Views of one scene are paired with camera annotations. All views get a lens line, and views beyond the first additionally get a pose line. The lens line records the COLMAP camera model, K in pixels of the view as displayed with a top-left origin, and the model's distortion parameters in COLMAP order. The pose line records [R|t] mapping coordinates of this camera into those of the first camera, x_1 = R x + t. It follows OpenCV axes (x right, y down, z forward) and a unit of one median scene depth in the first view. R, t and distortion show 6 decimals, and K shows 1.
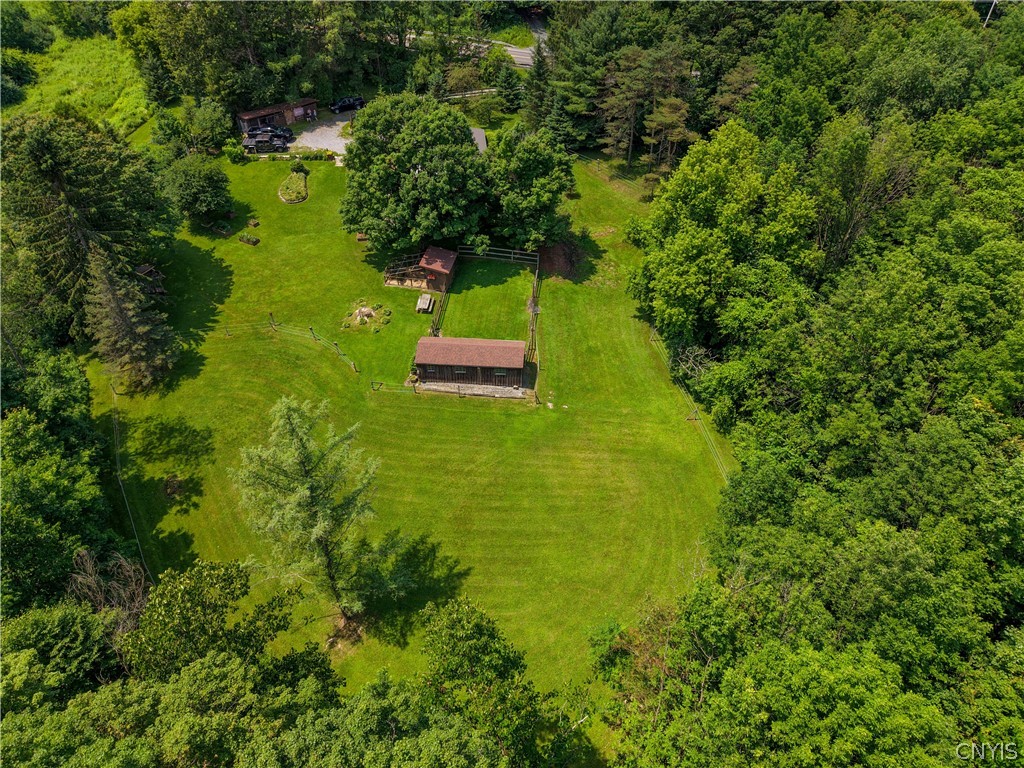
lens RADIAL K [[696.9, 0, 513.8], [0, 696.9, 379.8], [0, 0, 1]] dist [0.018701, -0.003535]
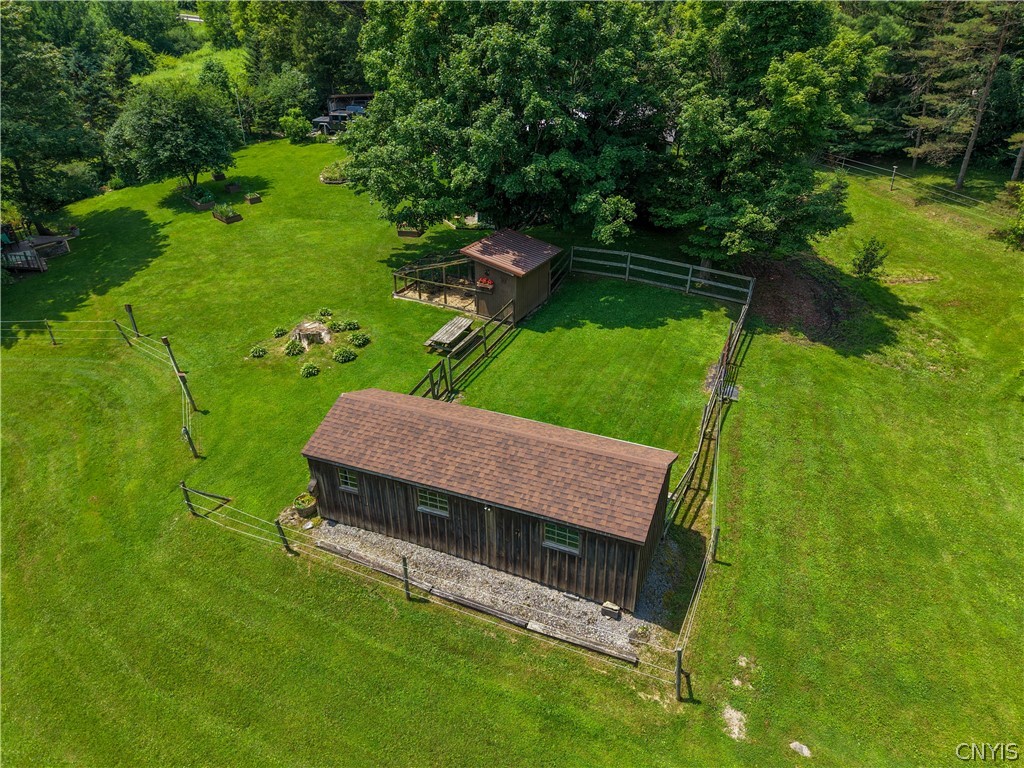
lens RADIAL K [[696.9, 0, 513.8], [0, 696.9, 379.8], [0, 0, 1]] dist [0.018701, -0.003535]
pose [[0.950207, 0.148642, -0.273885, 0.024439], [-0.204079, 0.961034, -0.186456, -0.014429], [0.235497, 0.233066, 0.943515, 0.623395]]
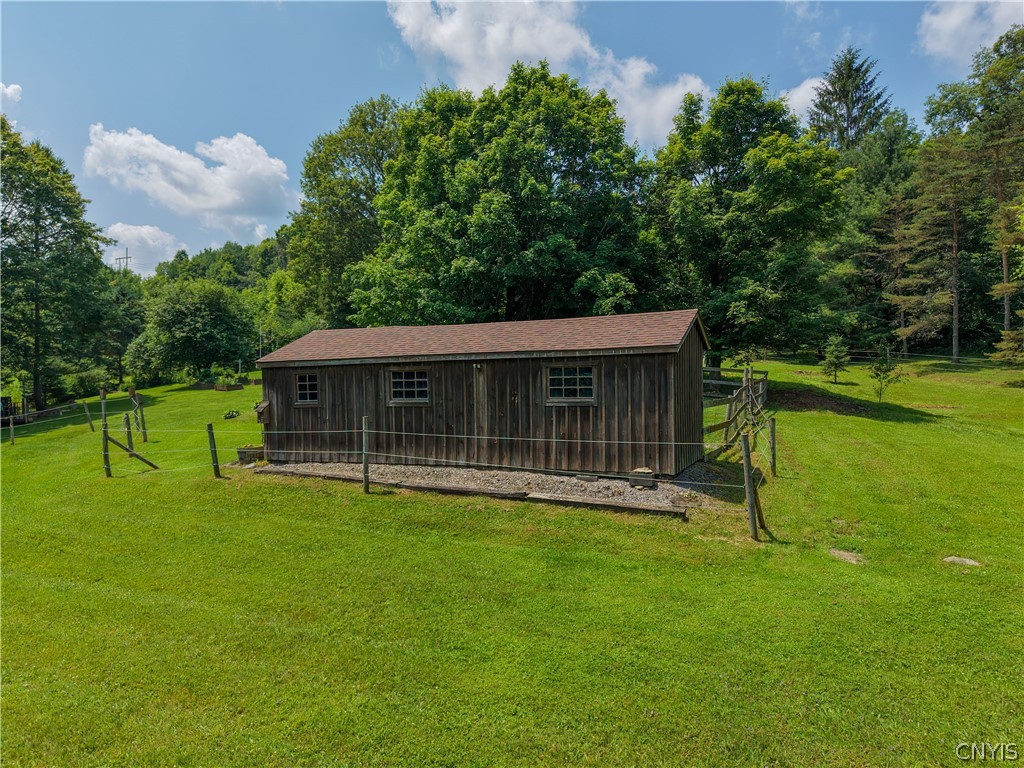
lens RADIAL K [[690.1, 0, 512.0], [0, 690.1, 384.0], [0, 0, 1]] dist [0.025779, -0.000804]
pose [[0.947218, -0.002289, -0.320583, 0.026672], [-0.202226, 0.771666, -0.603022, 0.102717], [0.248763, 0.636023, 0.730473, 0.727088]]
